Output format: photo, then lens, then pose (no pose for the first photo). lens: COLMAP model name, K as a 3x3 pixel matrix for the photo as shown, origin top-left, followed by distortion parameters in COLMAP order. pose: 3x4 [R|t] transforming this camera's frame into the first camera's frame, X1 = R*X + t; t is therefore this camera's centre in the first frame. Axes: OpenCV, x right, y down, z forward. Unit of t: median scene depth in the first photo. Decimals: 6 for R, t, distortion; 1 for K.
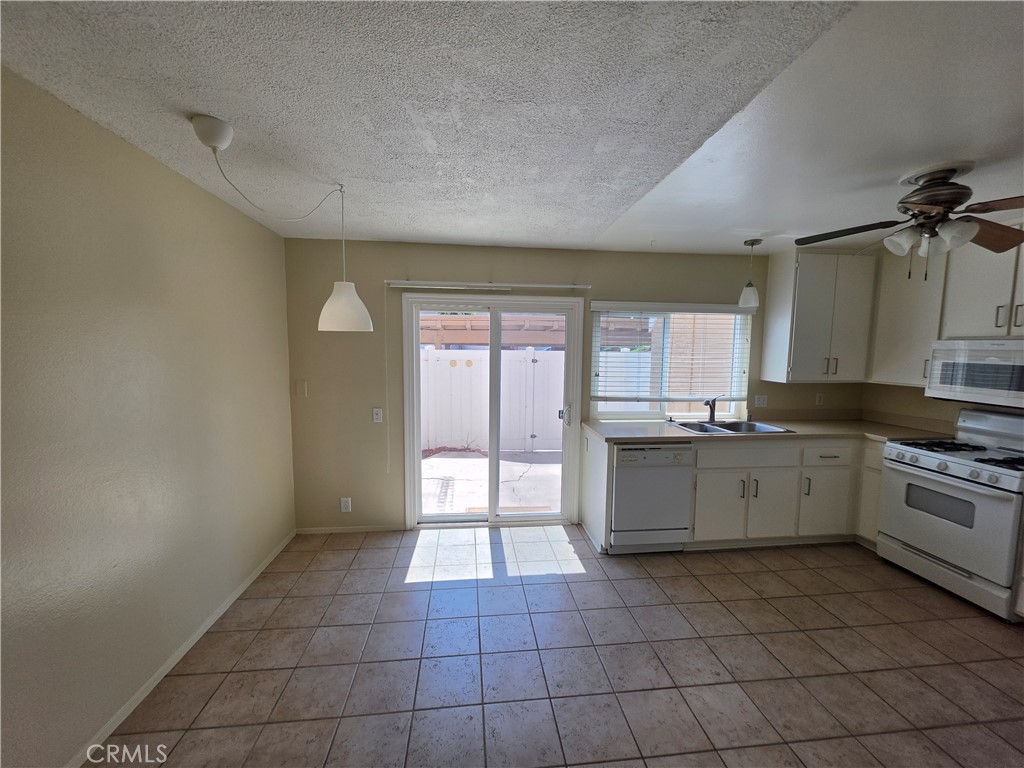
lens RADIAL K [[411.2, 0, 512.7], [0, 411.2, 385.3], [0, 0, 1]] dist [-0.002733, 0.000094]
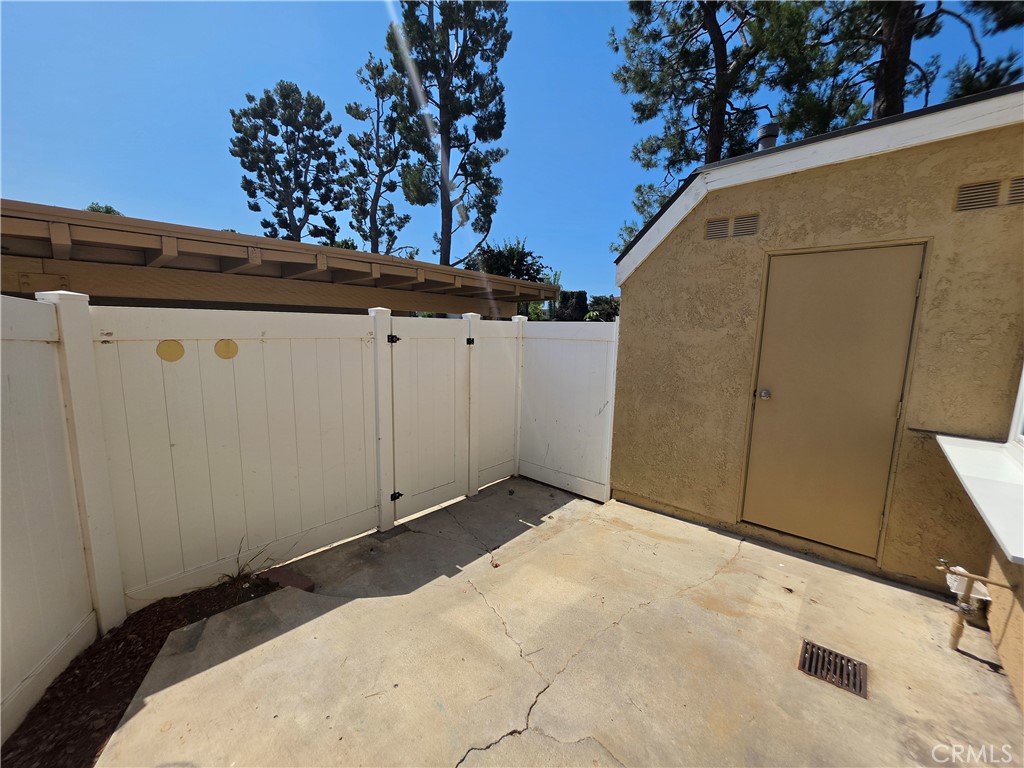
lens RADIAL K [[416.5, 0, 511.2], [0, 416.5, 386.0], [0, 0, 1]] dist [-0.006181, 0.000526]
pose [[0.772368, -0.085353, 0.629414, -0.302967], [0.044320, 0.995757, 0.080645, -0.080993], [-0.633627, -0.034392, 0.772874, 1.159521]]
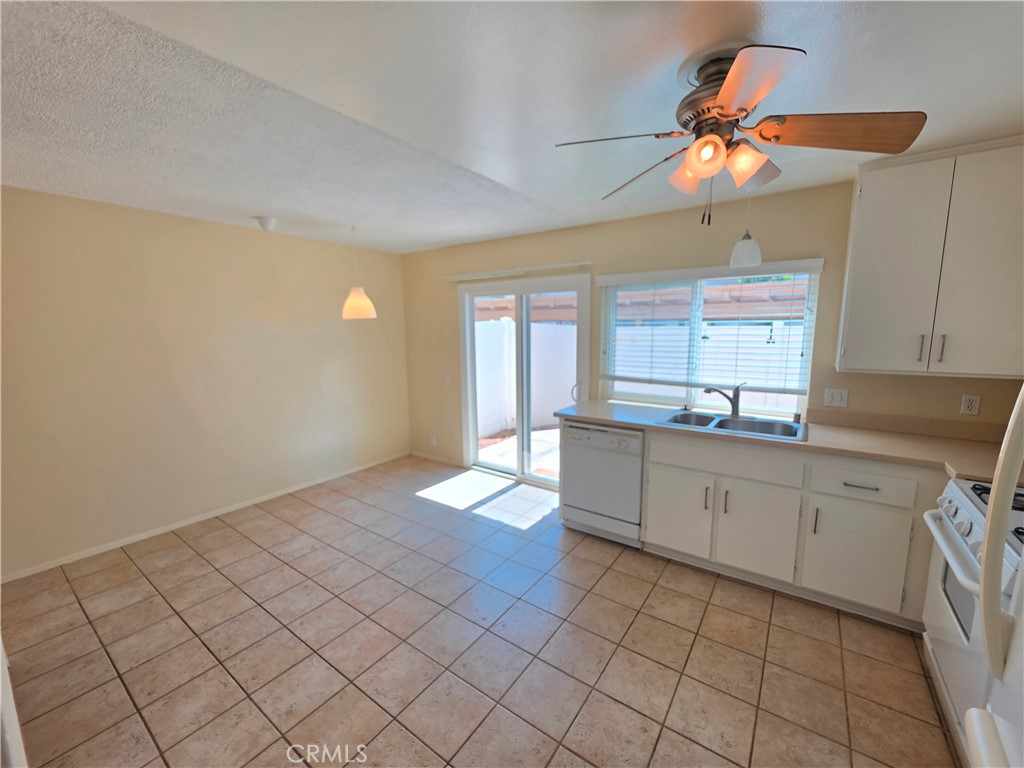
lens RADIAL K [[416.5, 0, 511.2], [0, 416.5, 386.0], [0, 0, 1]] dist [-0.006181, 0.000526]
pose [[0.740332, 0.081288, -0.667309, 0.736704], [-0.043711, 0.996382, 0.072879, -0.008958], [0.670819, -0.024786, 0.741207, 0.131895]]
